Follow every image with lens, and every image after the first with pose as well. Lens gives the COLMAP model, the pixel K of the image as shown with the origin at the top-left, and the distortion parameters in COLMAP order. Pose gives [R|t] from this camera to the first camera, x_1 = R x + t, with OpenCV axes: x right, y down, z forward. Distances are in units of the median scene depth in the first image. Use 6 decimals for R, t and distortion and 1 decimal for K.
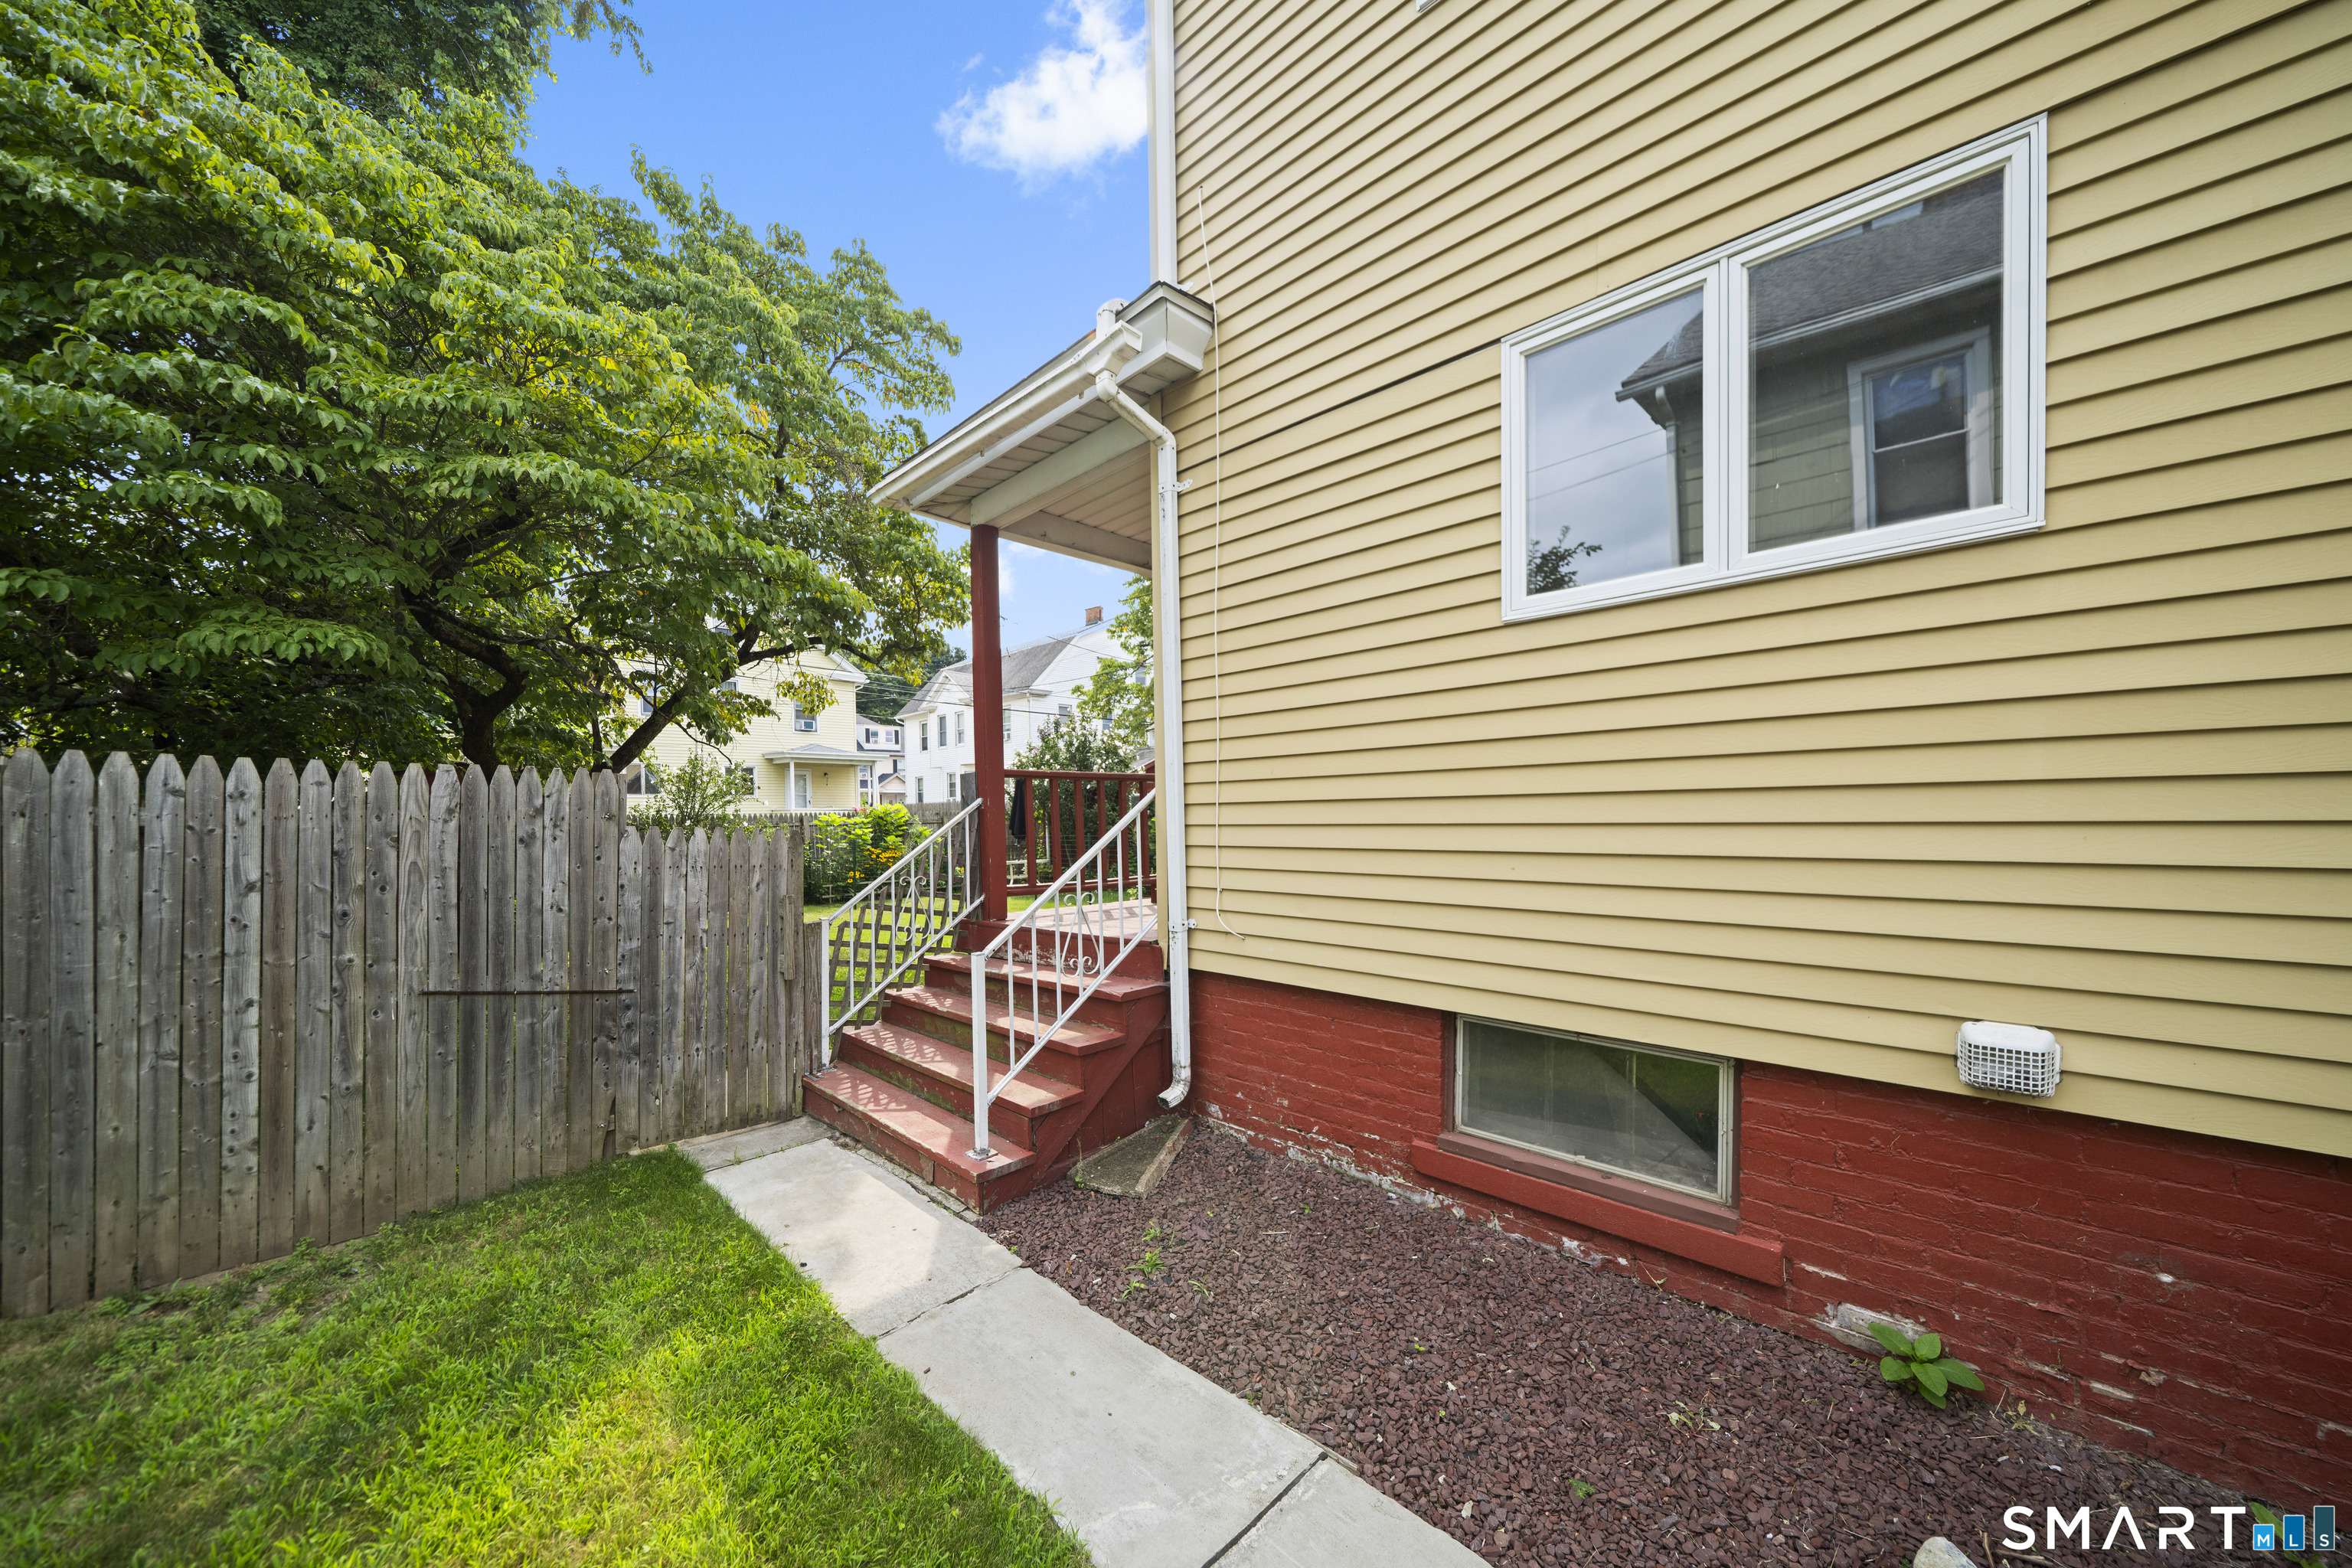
lens RADIAL K [[803.7, 0, 1168.8], [0, 803.7, 799.1], [0, 0, 1]] dist [-0.002197, -0.000012]
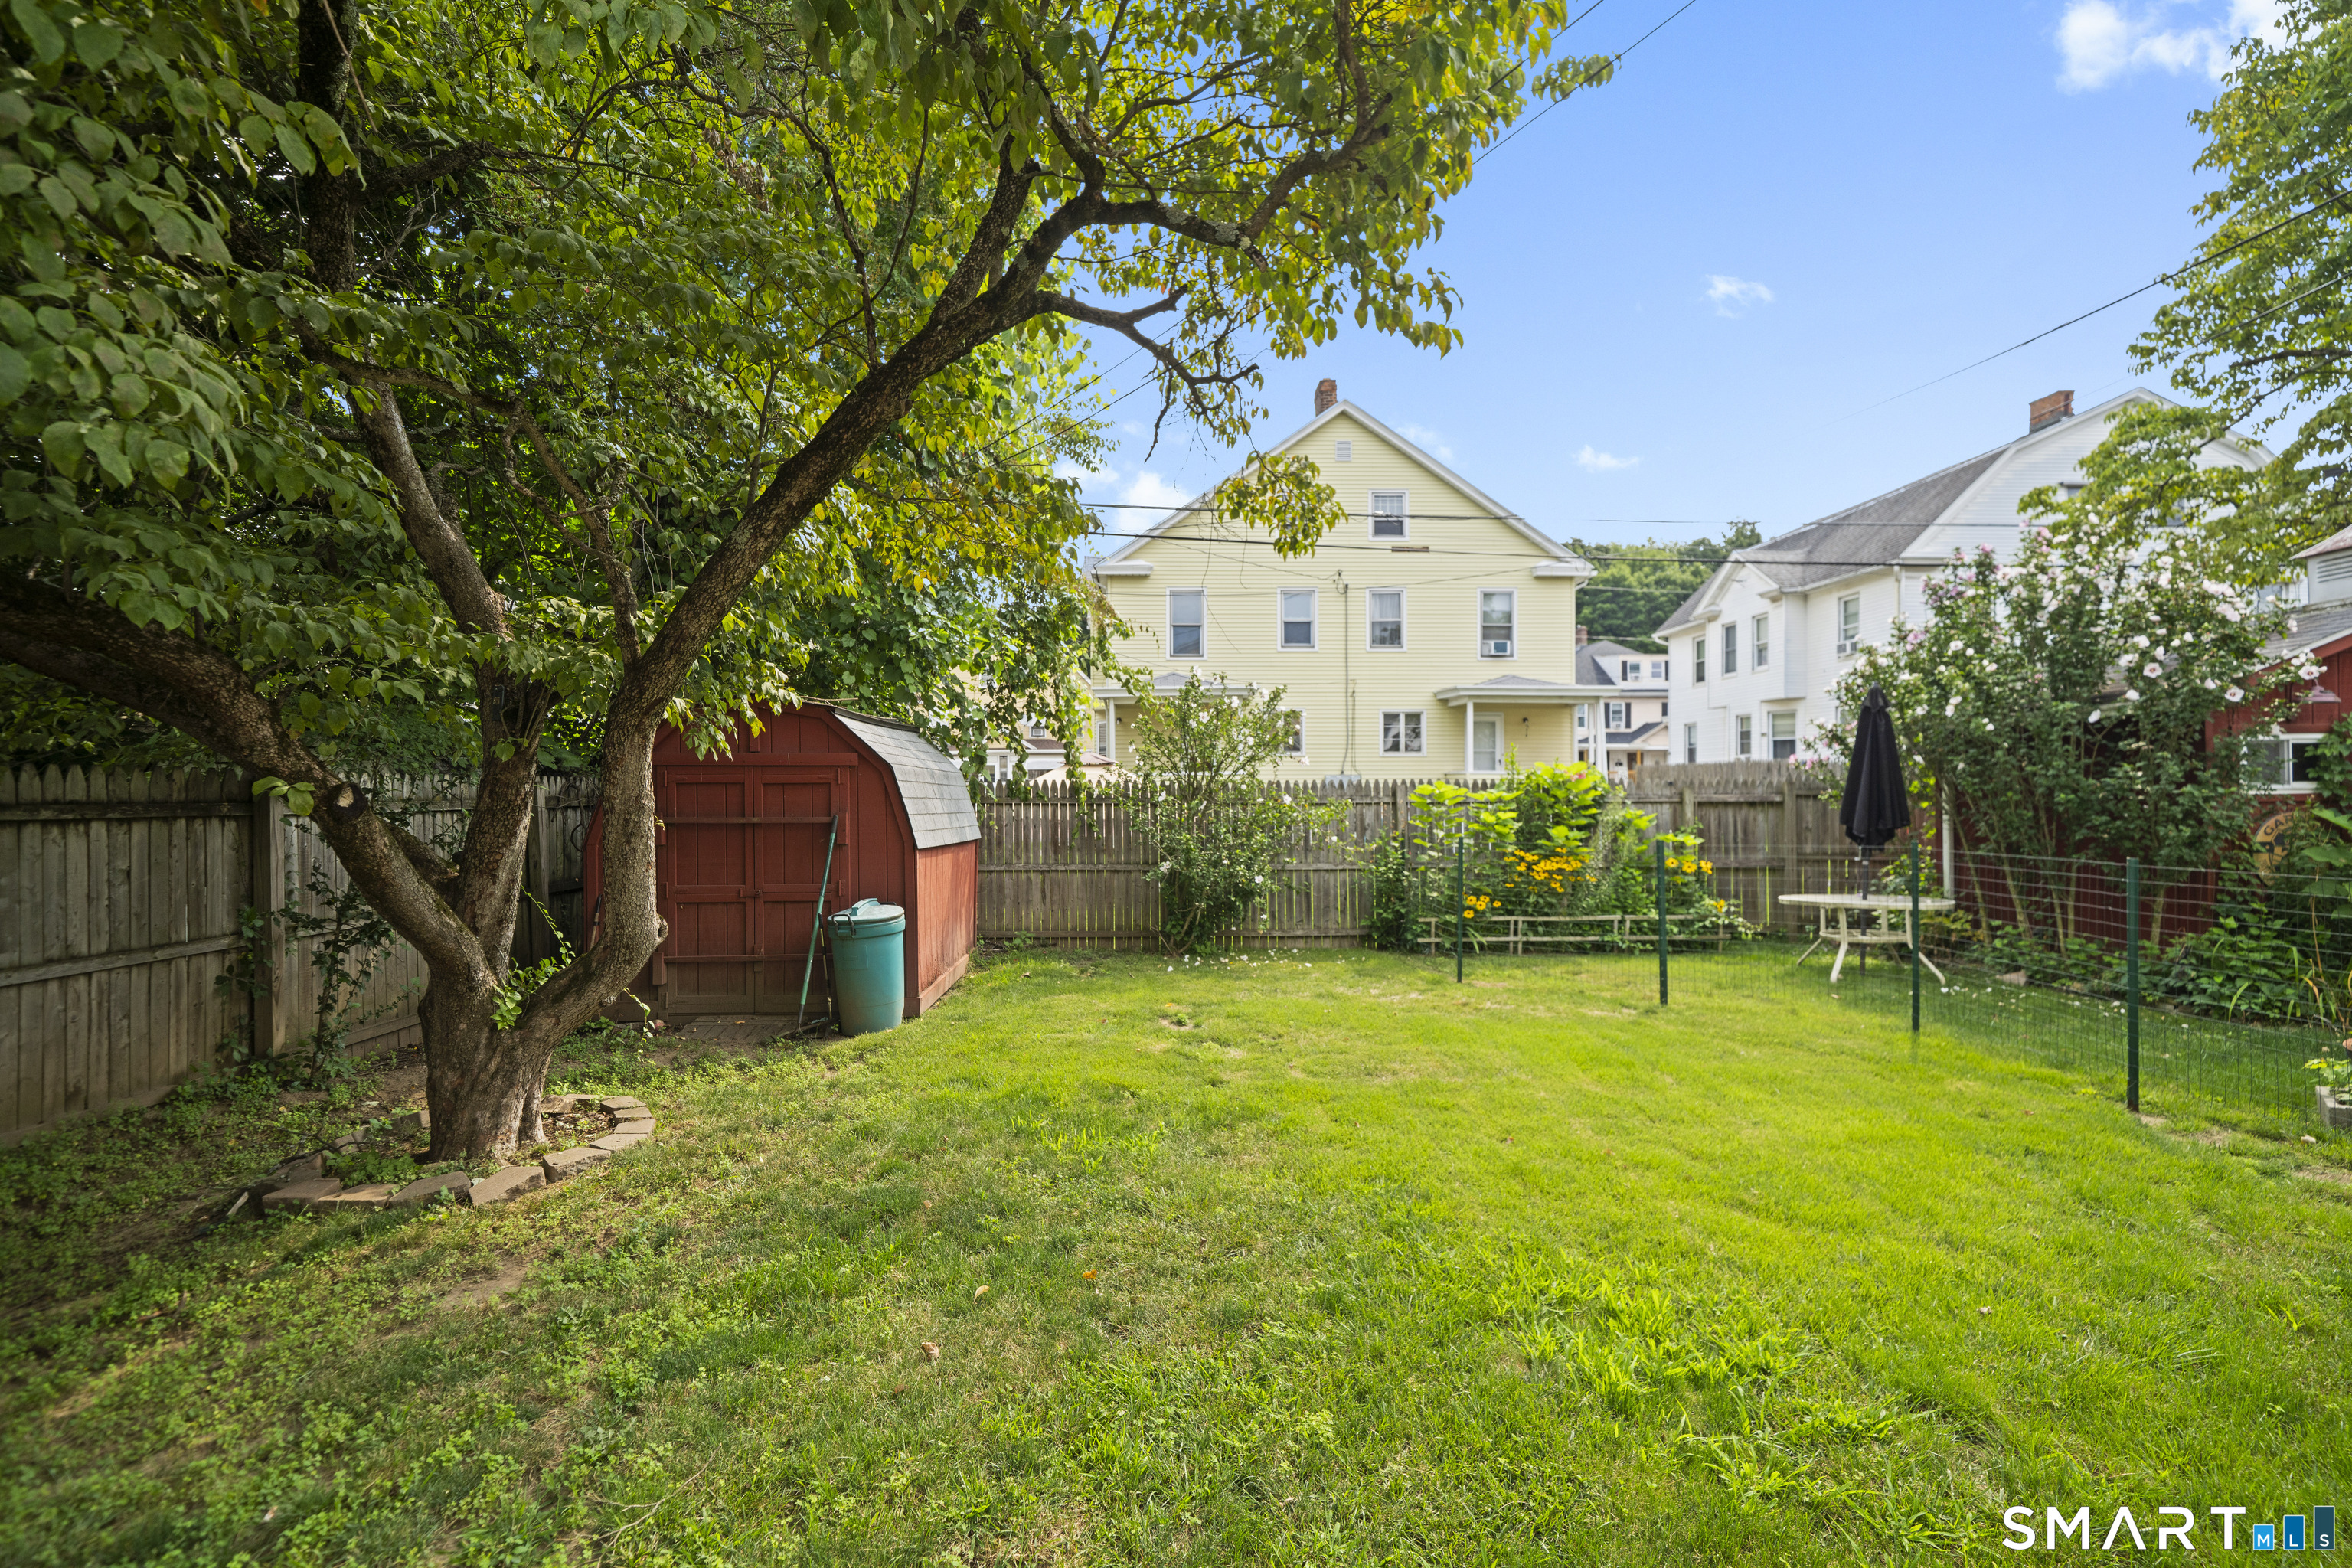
lens RADIAL K [[1002.1, 0, 1165.2], [0, 1002.1, 771.9], [0, 0, 1]] dist [0.001446, -0.000090]
pose [[0.695000, 0.005452, -0.718989, -0.059659], [0.003504, 0.999934, 0.010969, 0.003168], [0.719001, -0.010143, 0.694935, 0.339648]]
